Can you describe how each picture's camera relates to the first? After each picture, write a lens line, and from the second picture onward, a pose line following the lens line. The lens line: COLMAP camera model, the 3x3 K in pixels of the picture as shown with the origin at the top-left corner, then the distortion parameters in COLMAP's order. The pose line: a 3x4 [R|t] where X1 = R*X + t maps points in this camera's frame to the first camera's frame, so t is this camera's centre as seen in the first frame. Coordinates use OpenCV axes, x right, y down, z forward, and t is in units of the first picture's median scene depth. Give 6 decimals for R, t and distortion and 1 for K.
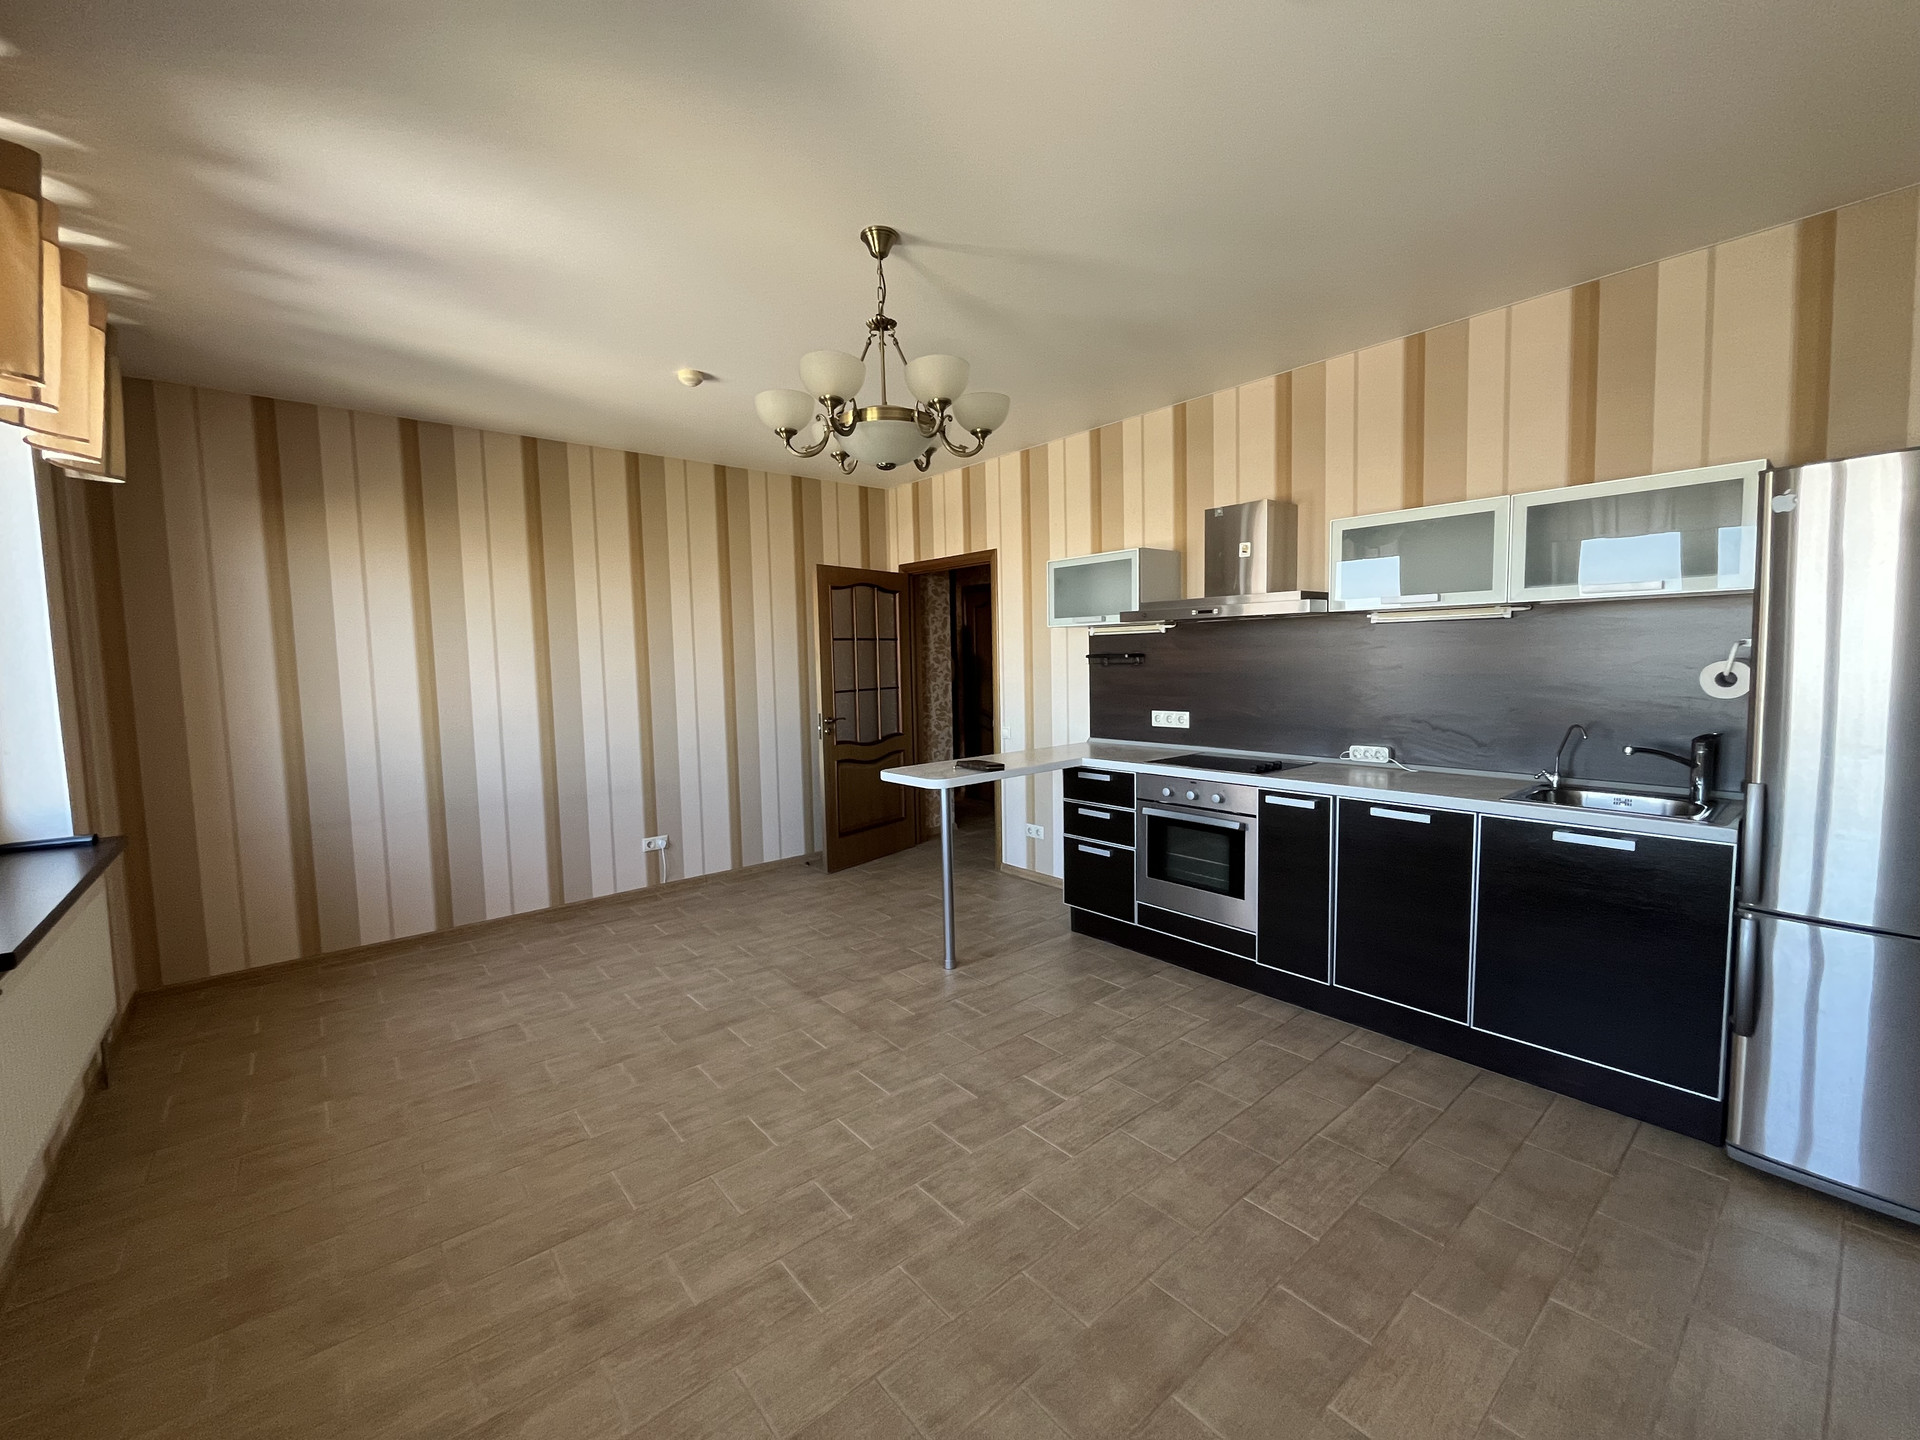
lens RADIAL K [[780.8, 0, 966.2], [0, 780.8, 717.9], [0, 0, 1]] dist [-0.002094, 0.000244]
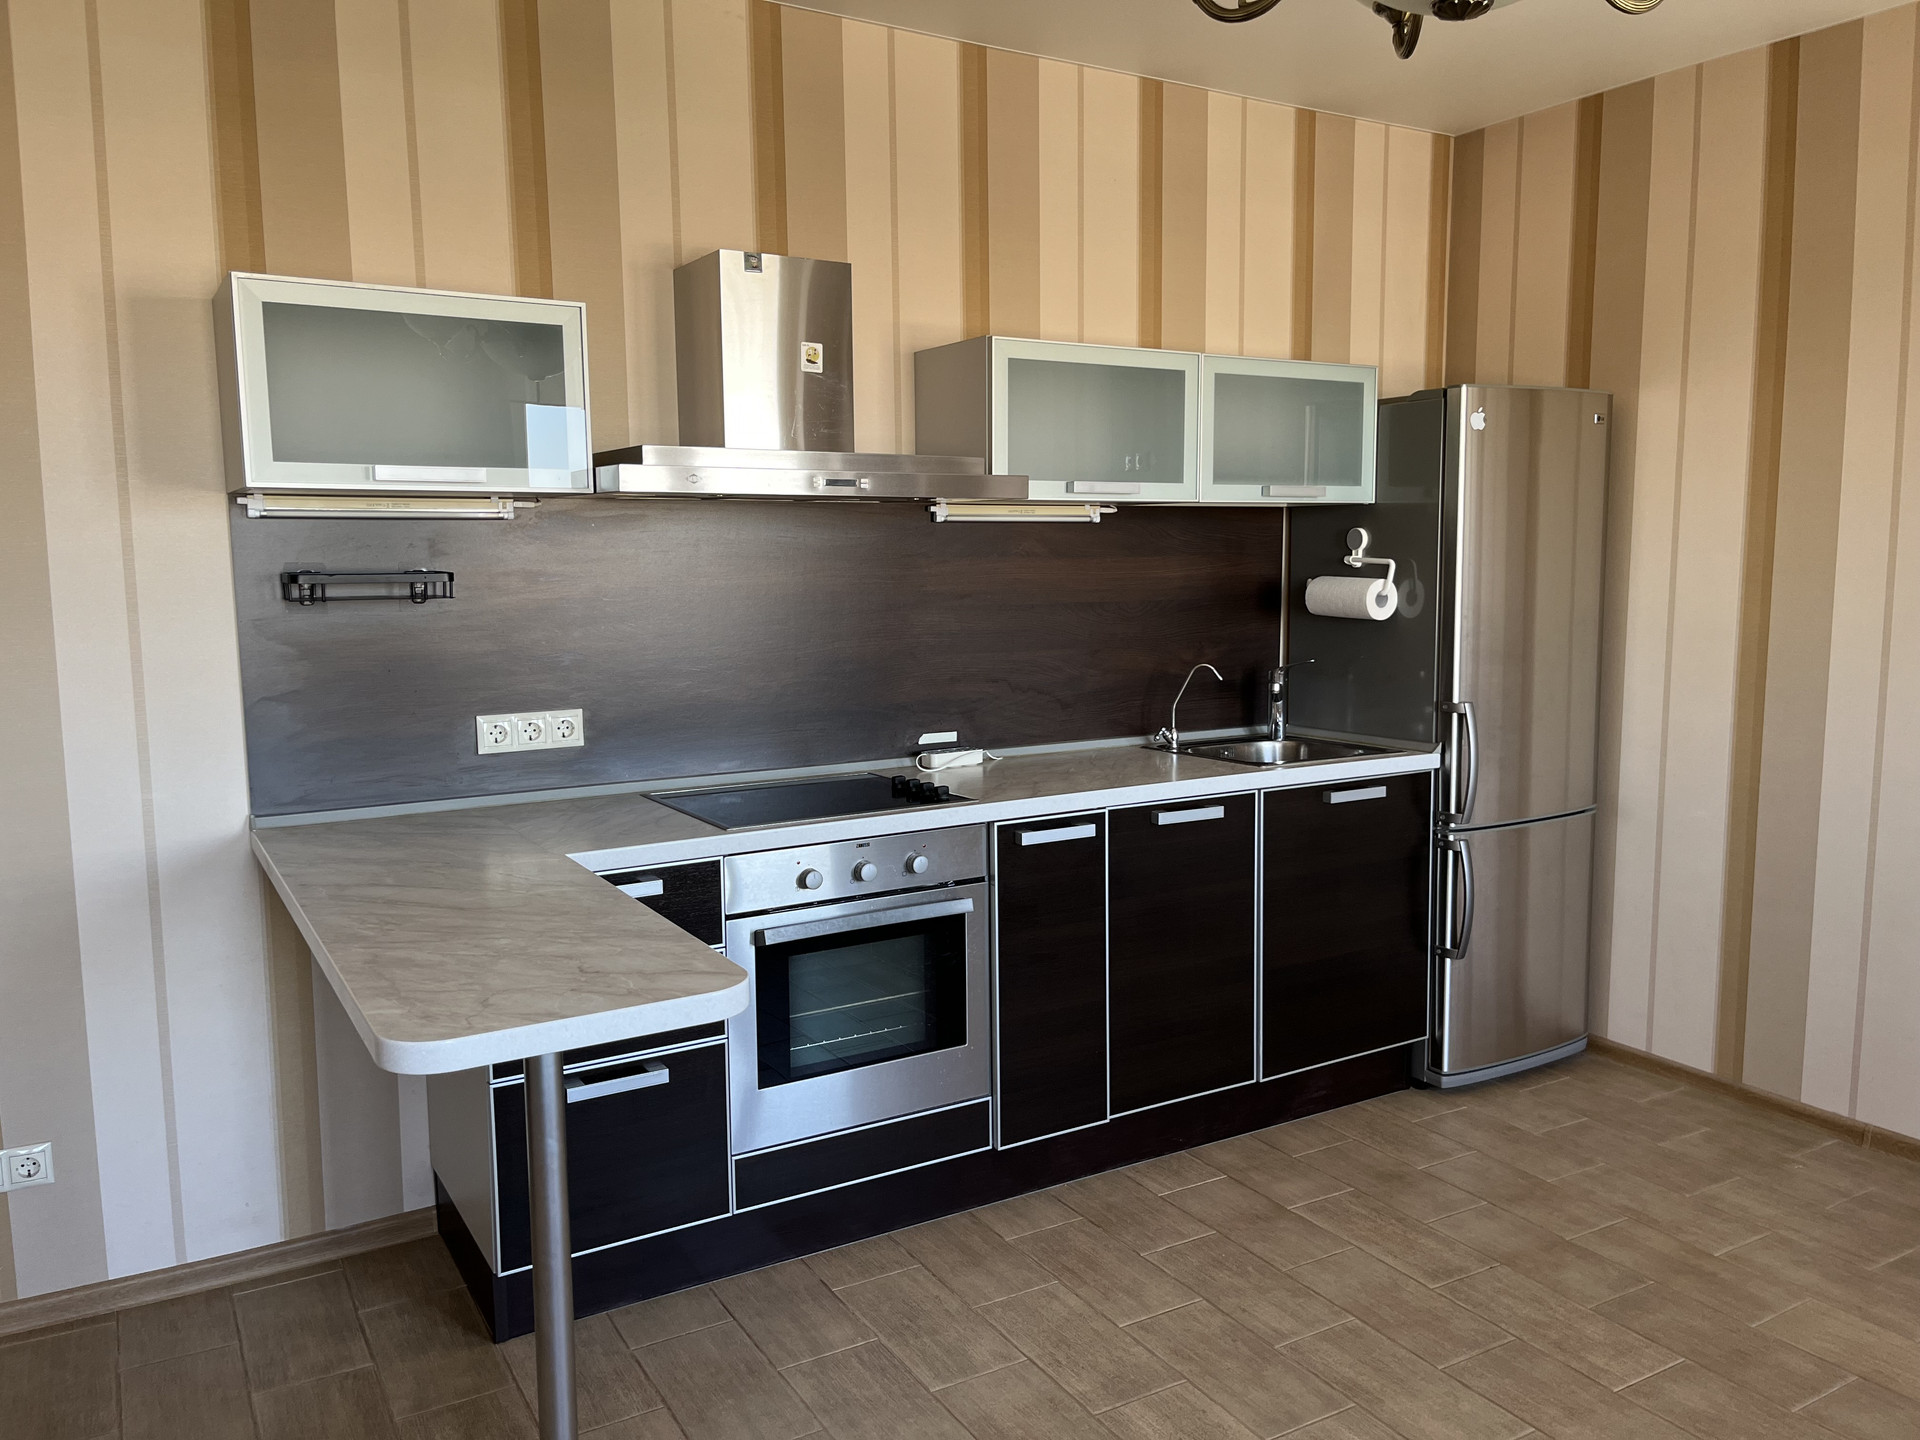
lens RADIAL K [[1464.1, 0, 971.1], [0, 1464.1, 713.3], [0, 0, 1]] dist [0.053685, -0.058828]
pose [[0.173026, -0.095431, 0.980283, -0.638854], [0.080378, 0.993343, 0.082515, -0.073728], [-0.981632, 0.064516, 0.179545, 0.880279]]
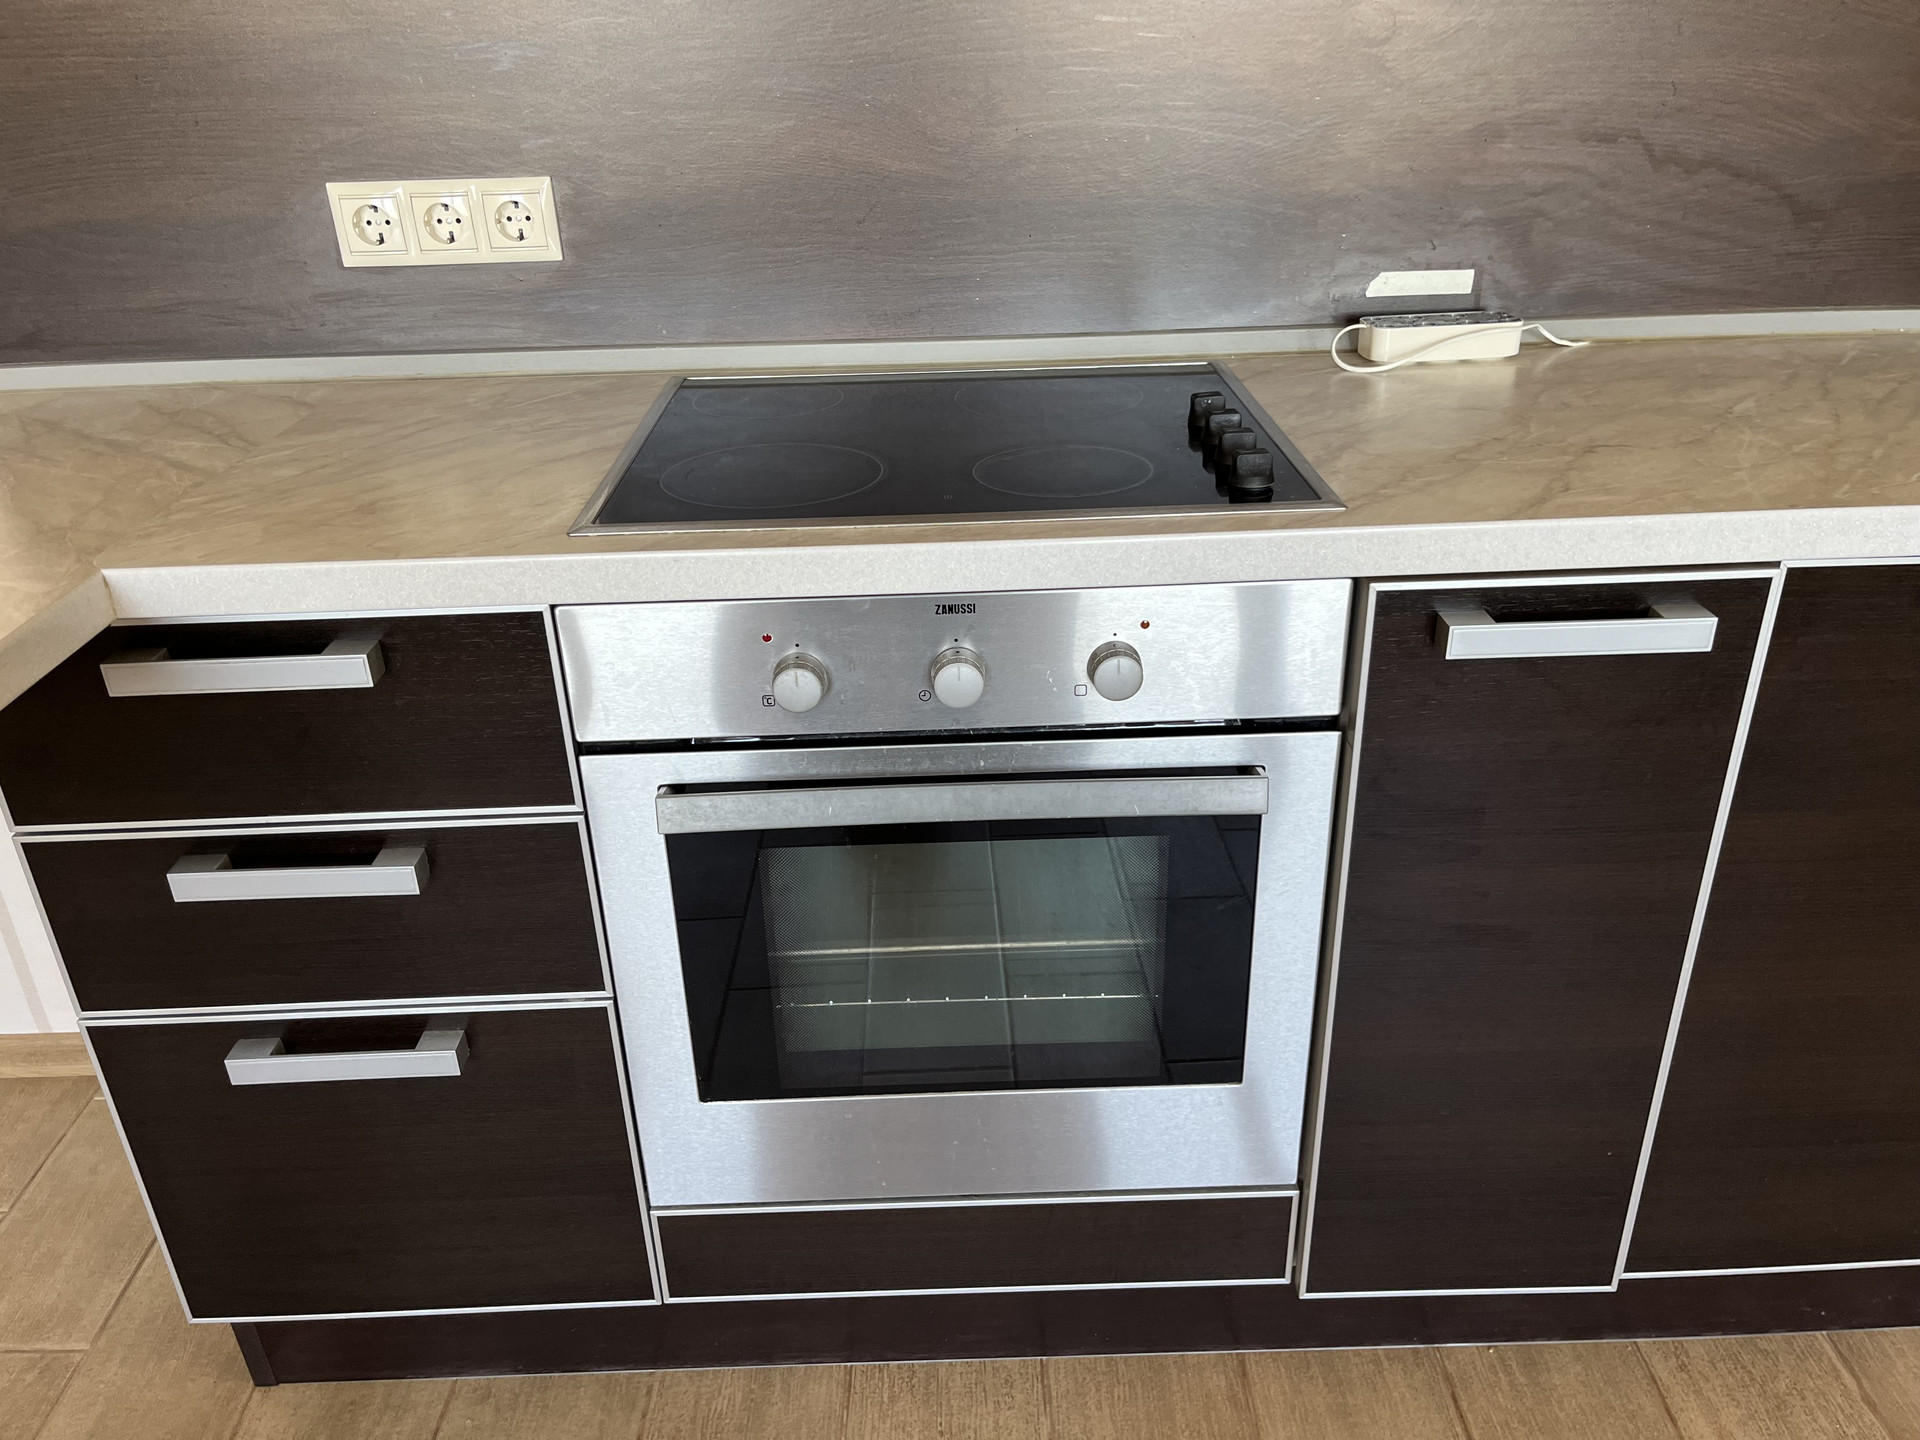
lens RADIAL K [[1464.1, 0, 948.8], [0, 1464.1, 725.9], [0, 0, 1]] dist [0.053685, -0.058828]
pose [[0.642636, -0.340565, 0.686319, 0.063369], [0.072923, 0.918899, 0.387694, -0.022999], [-0.762693, -0.199098, 0.615353, 0.906917]]
